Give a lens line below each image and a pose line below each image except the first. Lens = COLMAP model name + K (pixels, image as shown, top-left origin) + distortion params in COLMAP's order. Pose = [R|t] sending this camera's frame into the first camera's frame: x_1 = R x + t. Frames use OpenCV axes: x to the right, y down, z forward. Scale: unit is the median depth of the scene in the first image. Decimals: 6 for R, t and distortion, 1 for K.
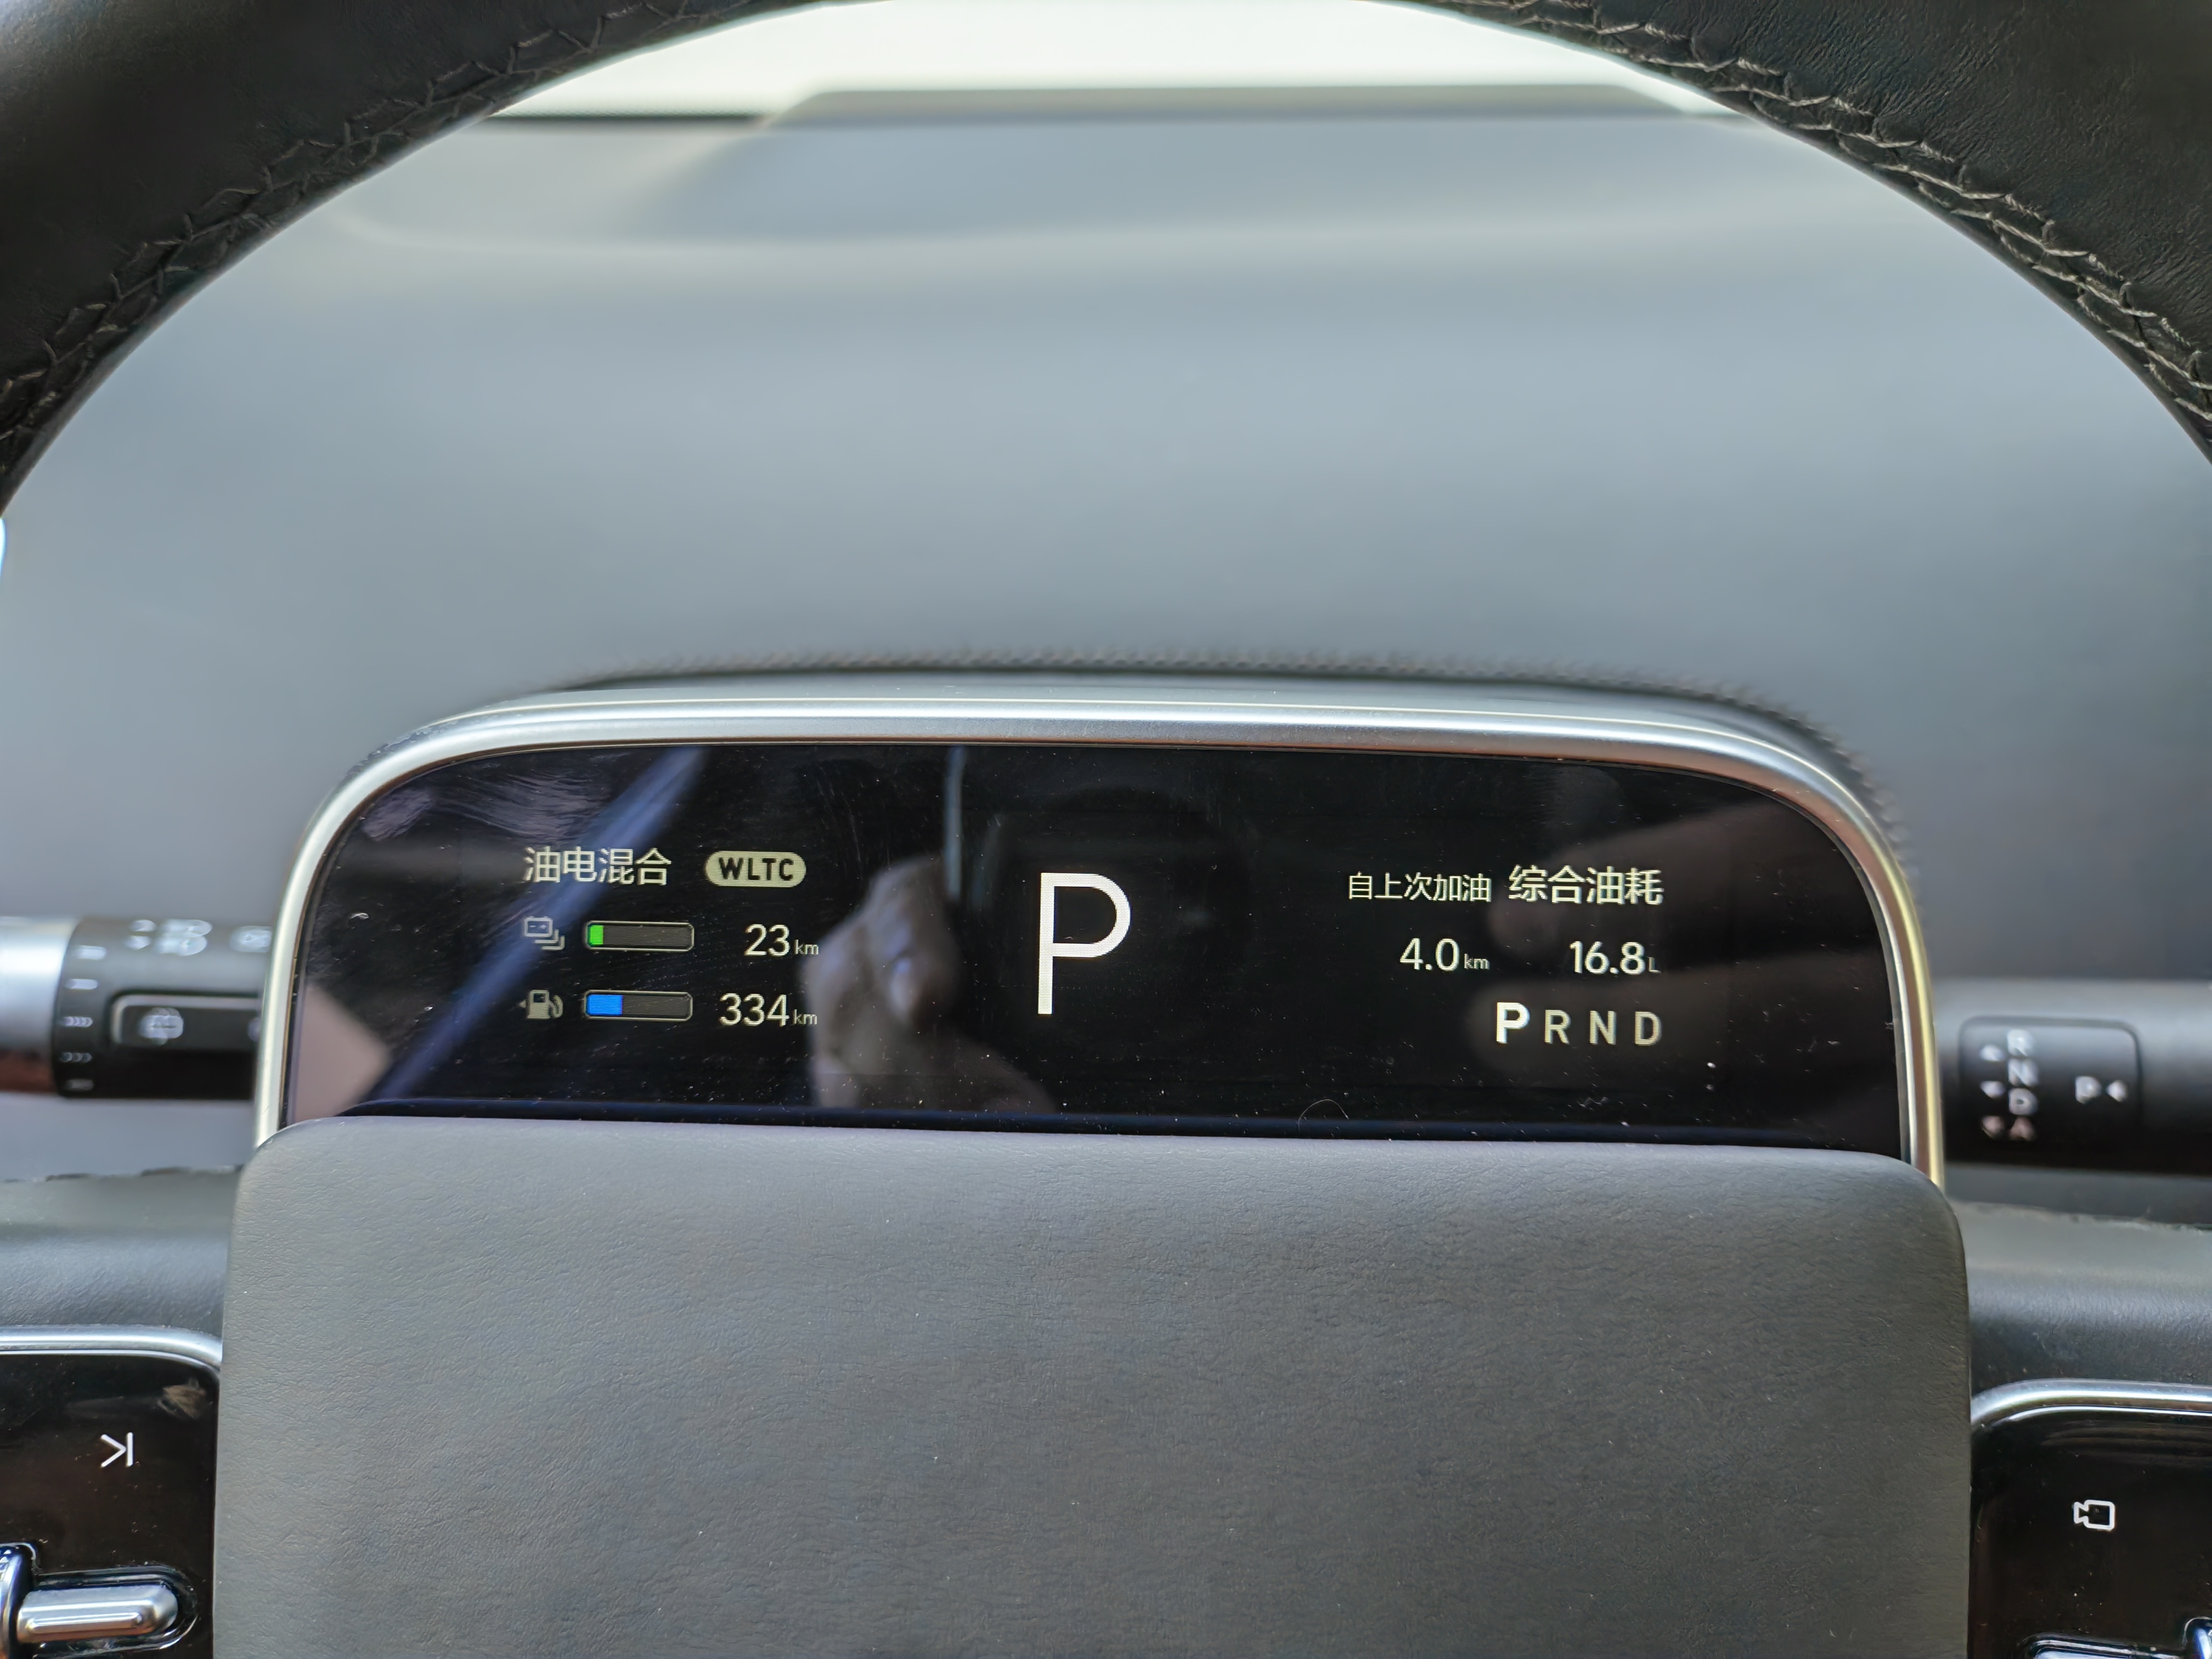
lens RADIAL K [[1542.2, 0, 1085.3], [0, 1542.2, 825.2], [0, 0, 1]] dist [-0.003893, 0.002844]
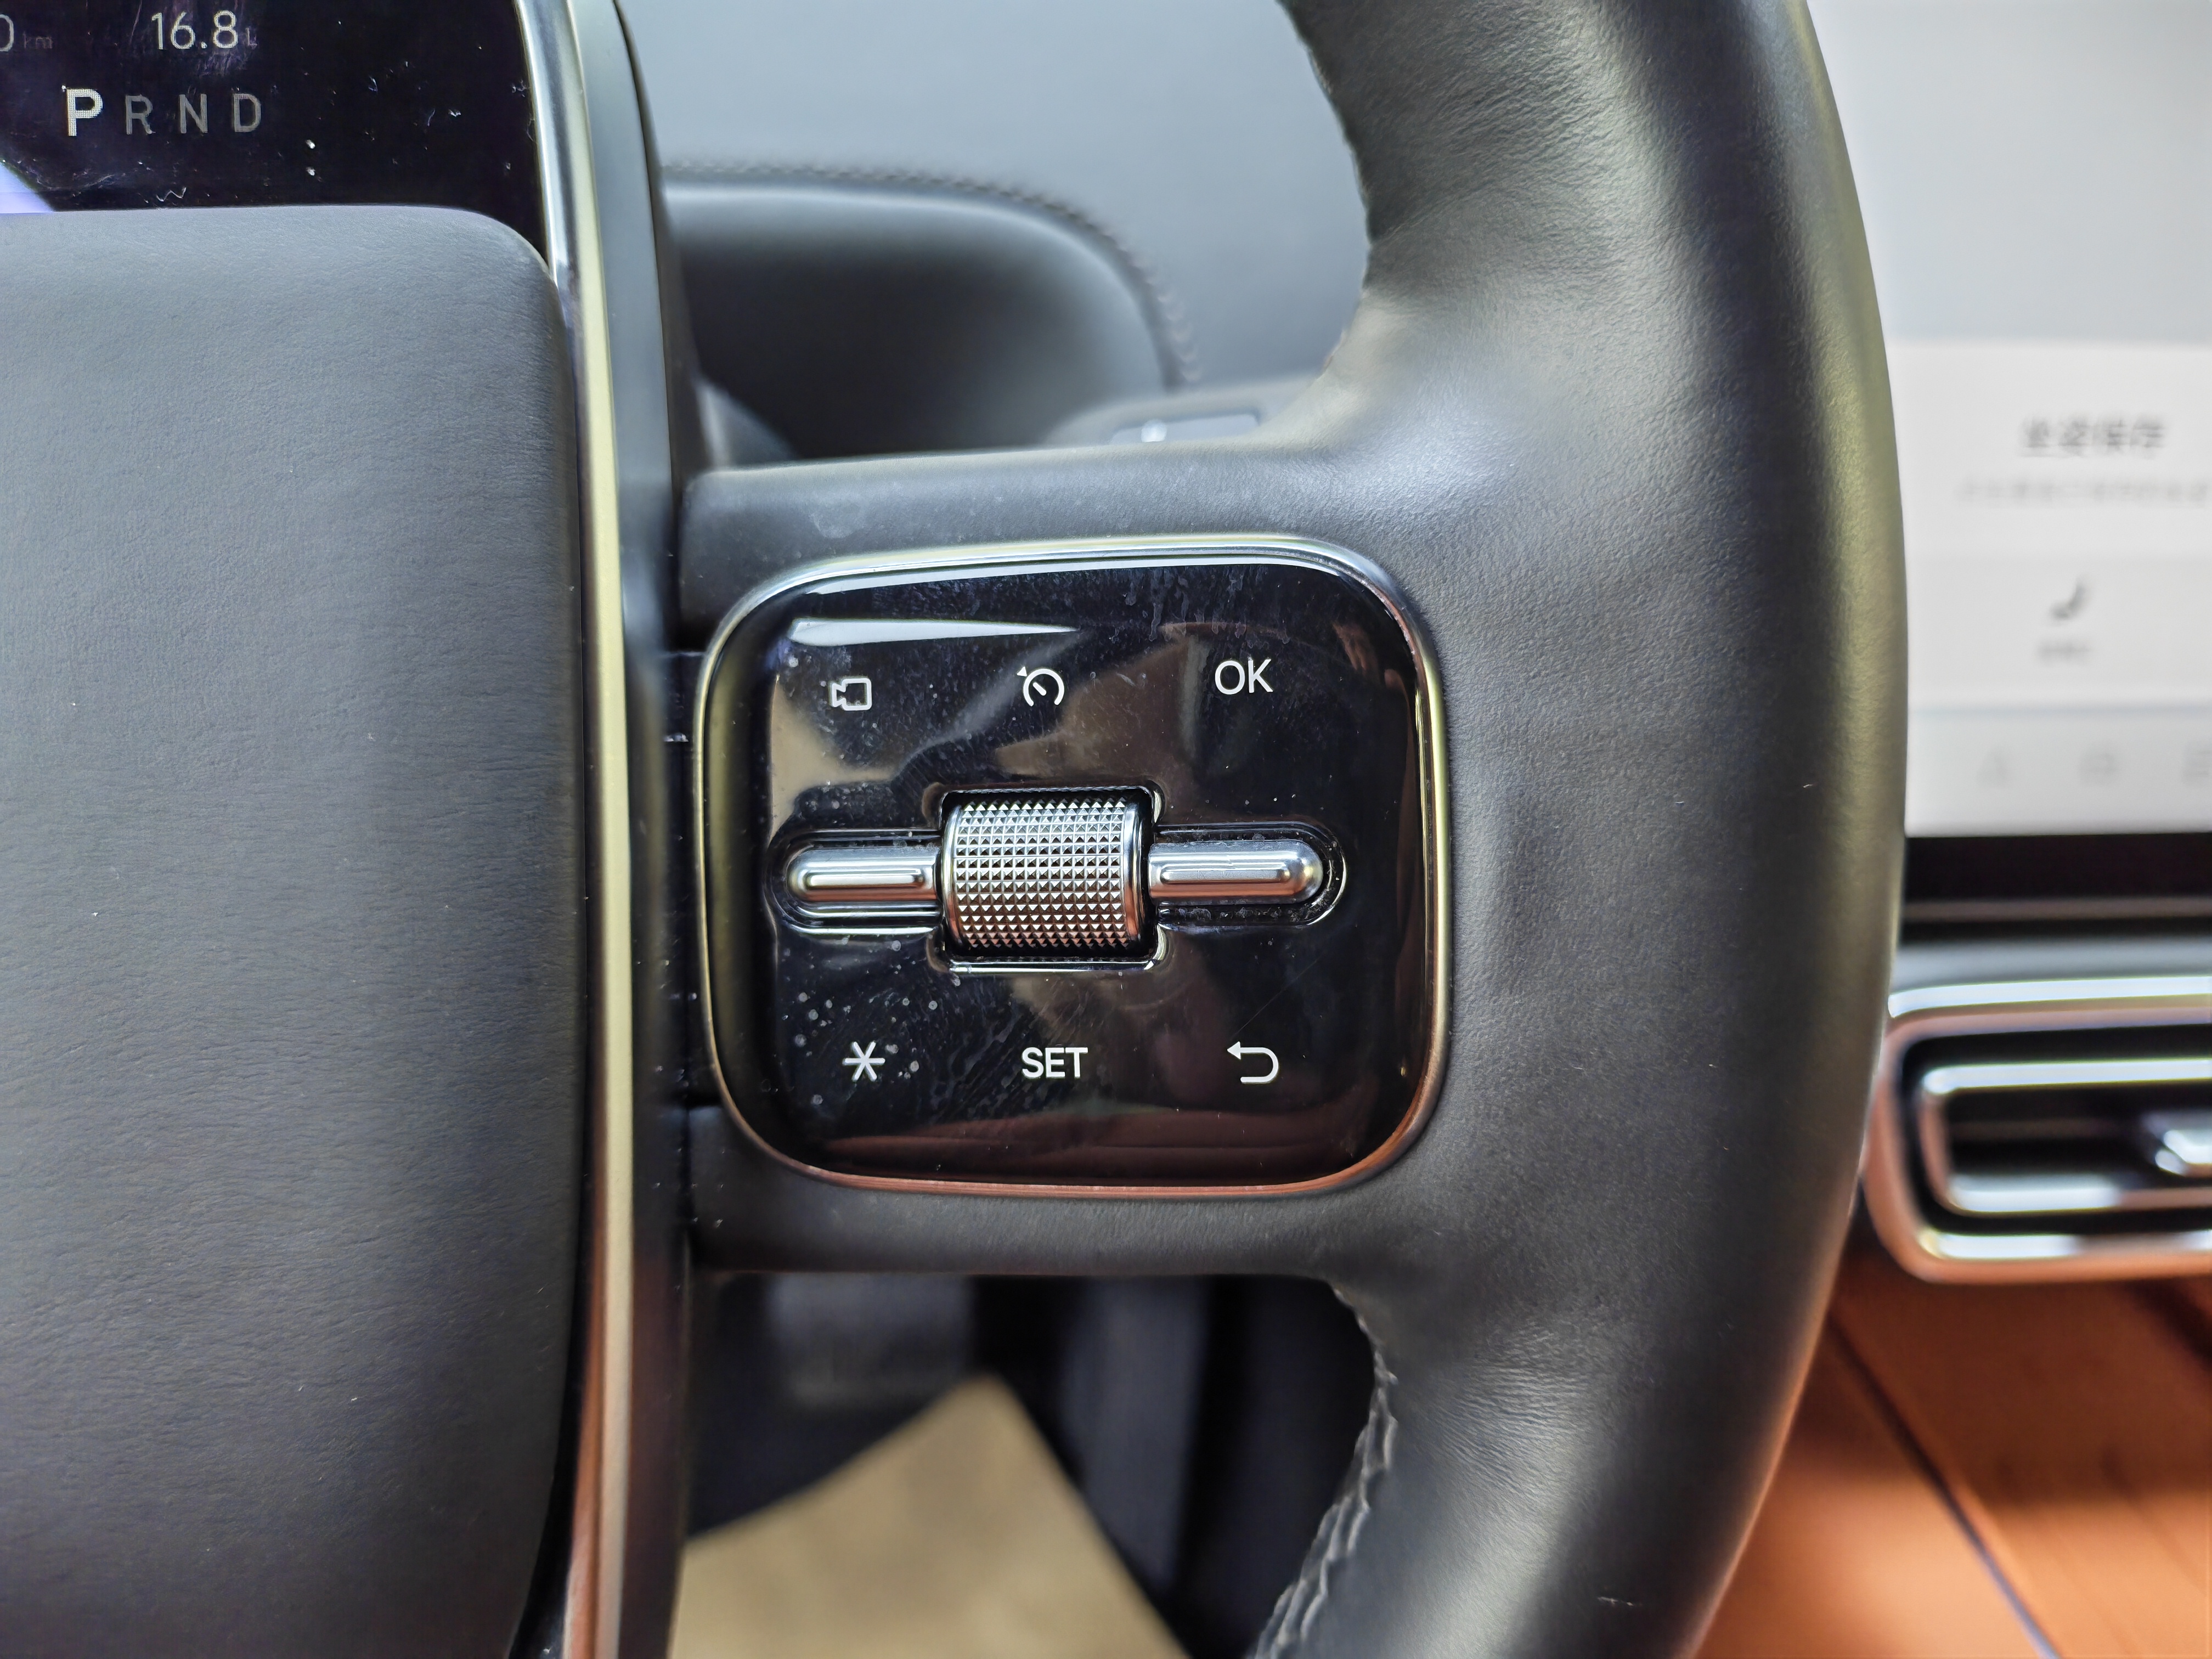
lens RADIAL K [[1542.2, 0, 1084.1], [0, 1542.2, 816.4], [0, 0, 1]] dist [-0.003893, 0.002844]
pose [[0.995220, -0.047879, 0.085115, 0.714178], [0.043857, 0.997859, 0.048514, 0.483752], [-0.087256, -0.044549, 0.995189, 0.104045]]
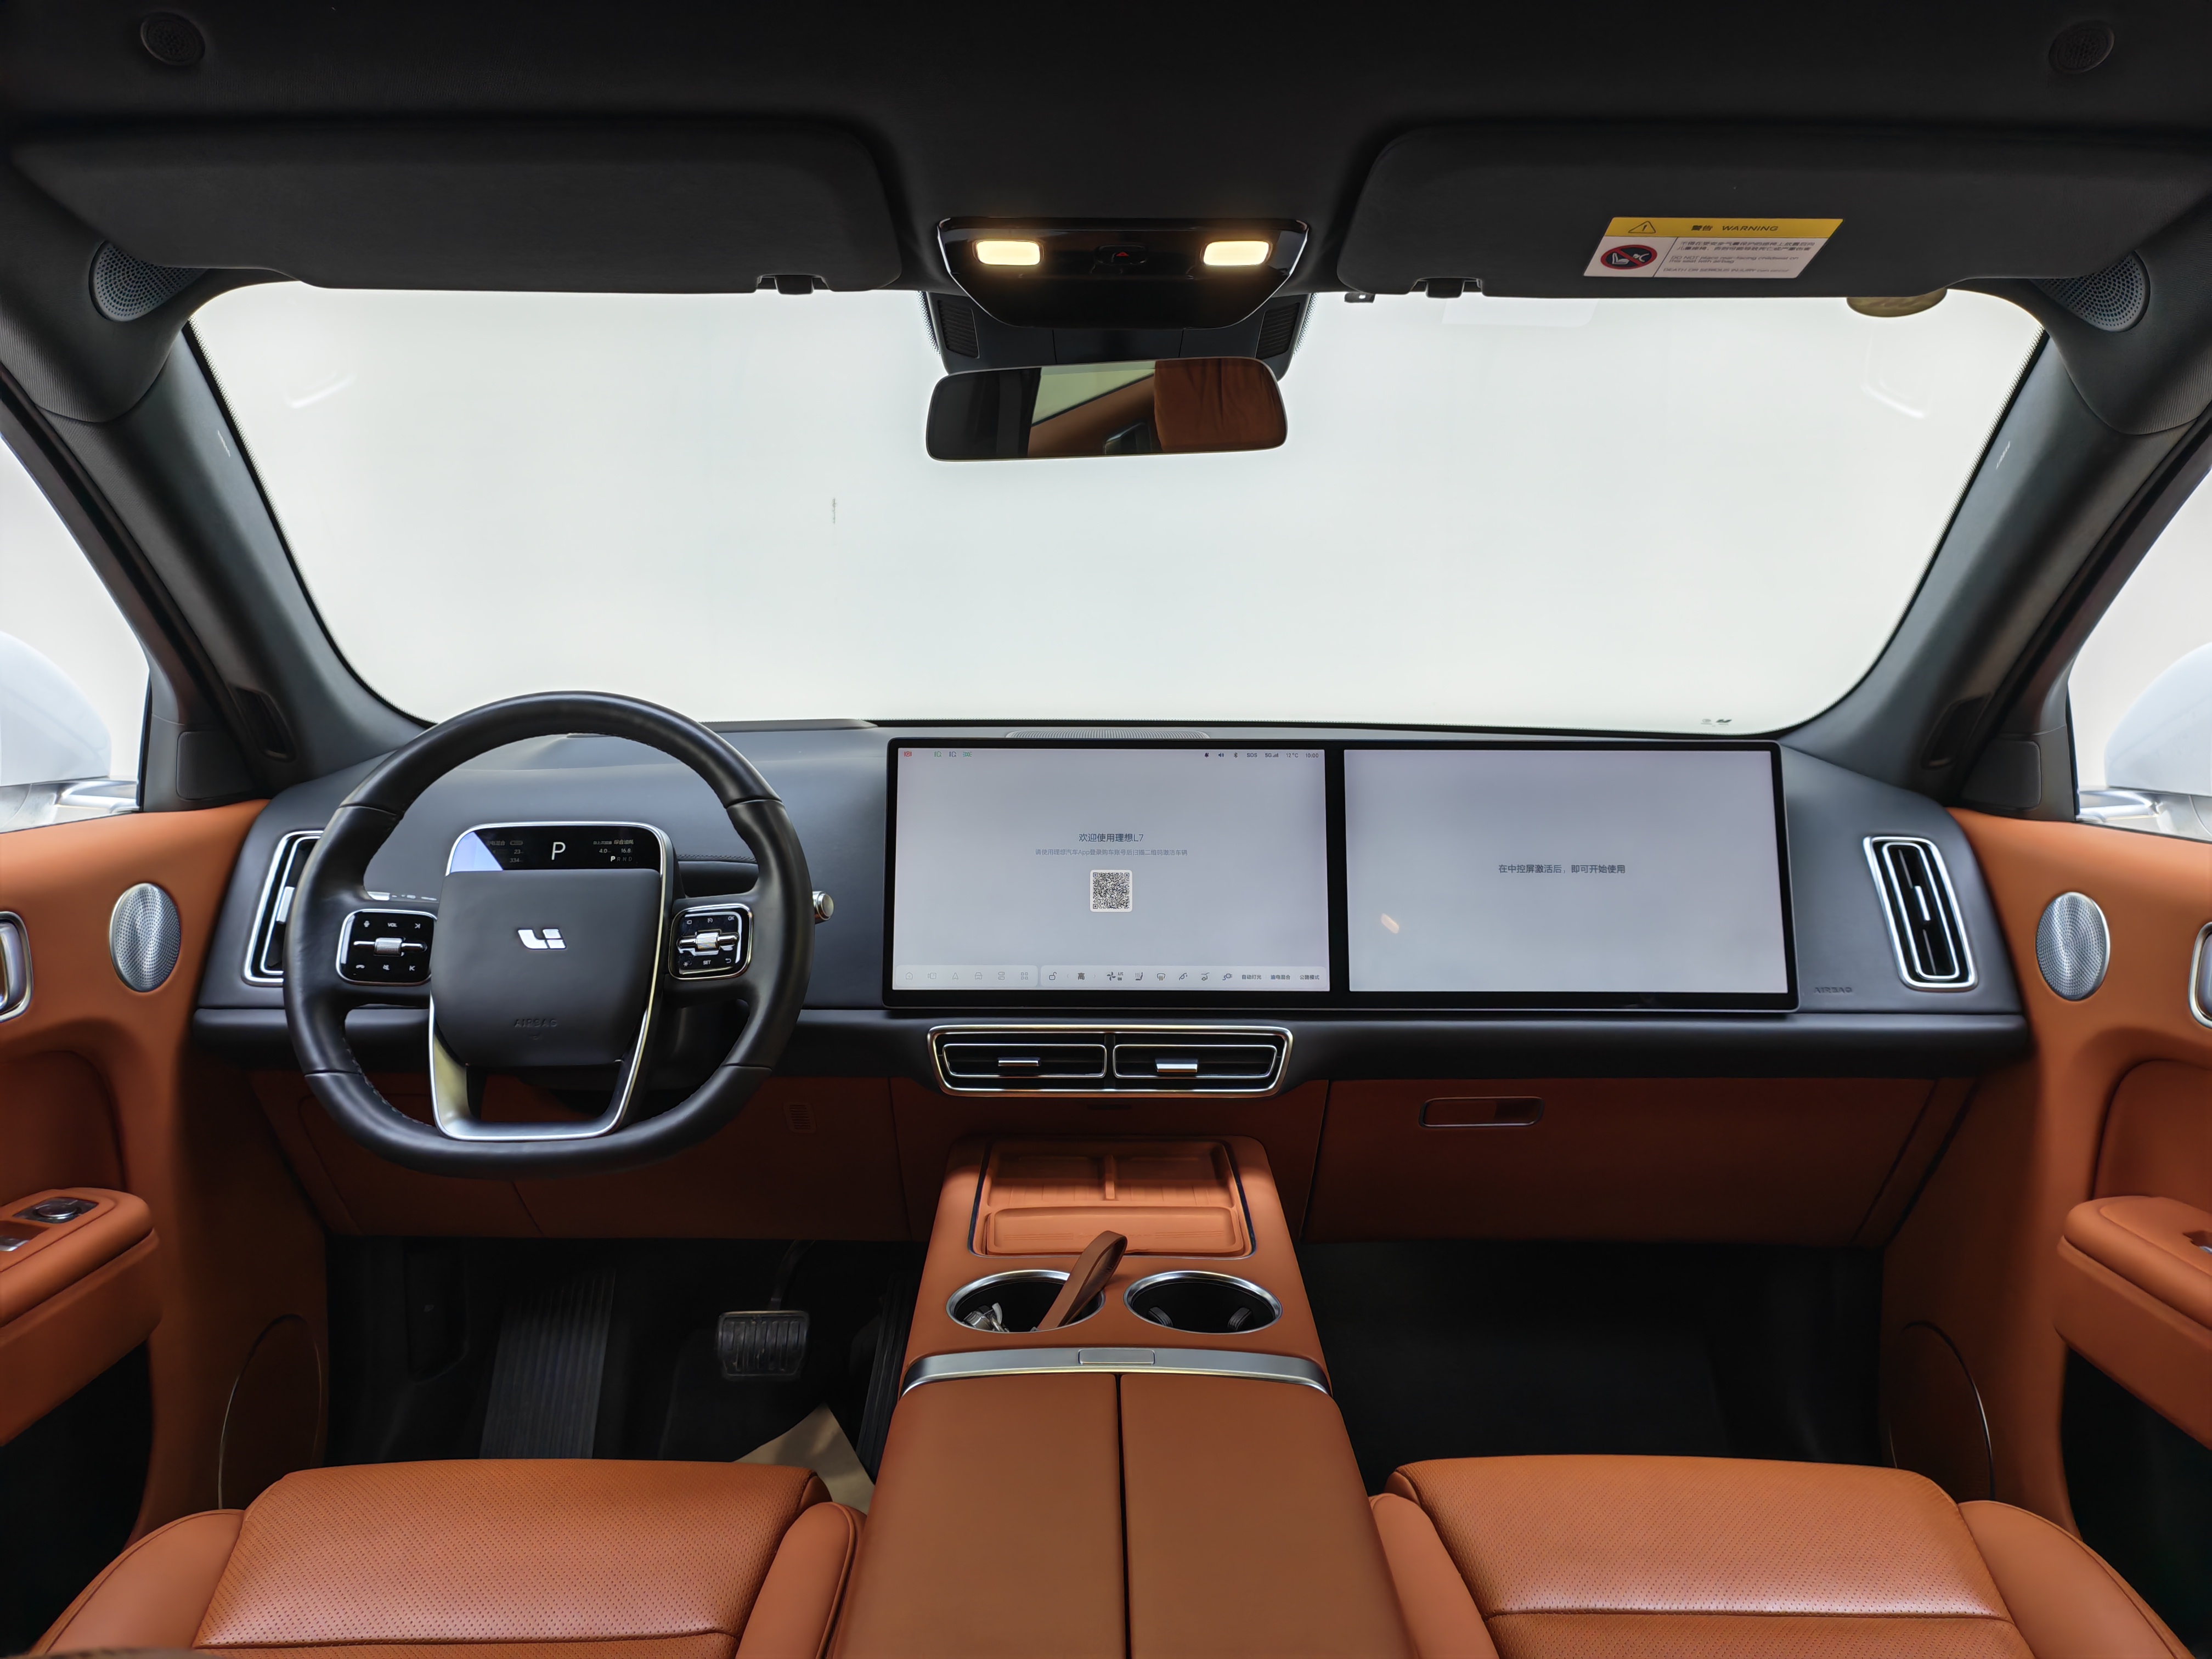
lens RADIAL K [[1542.2, 0, 1113.0], [0, 1542.2, 820.3], [0, 0, 1]] dist [-0.003893, 0.002844]
pose [[0.997640, -0.012908, 0.067443, 2.223300], [0.034834, 0.941551, -0.335065, 2.585352], [-0.059176, 0.336624, 0.939778, -6.386089]]
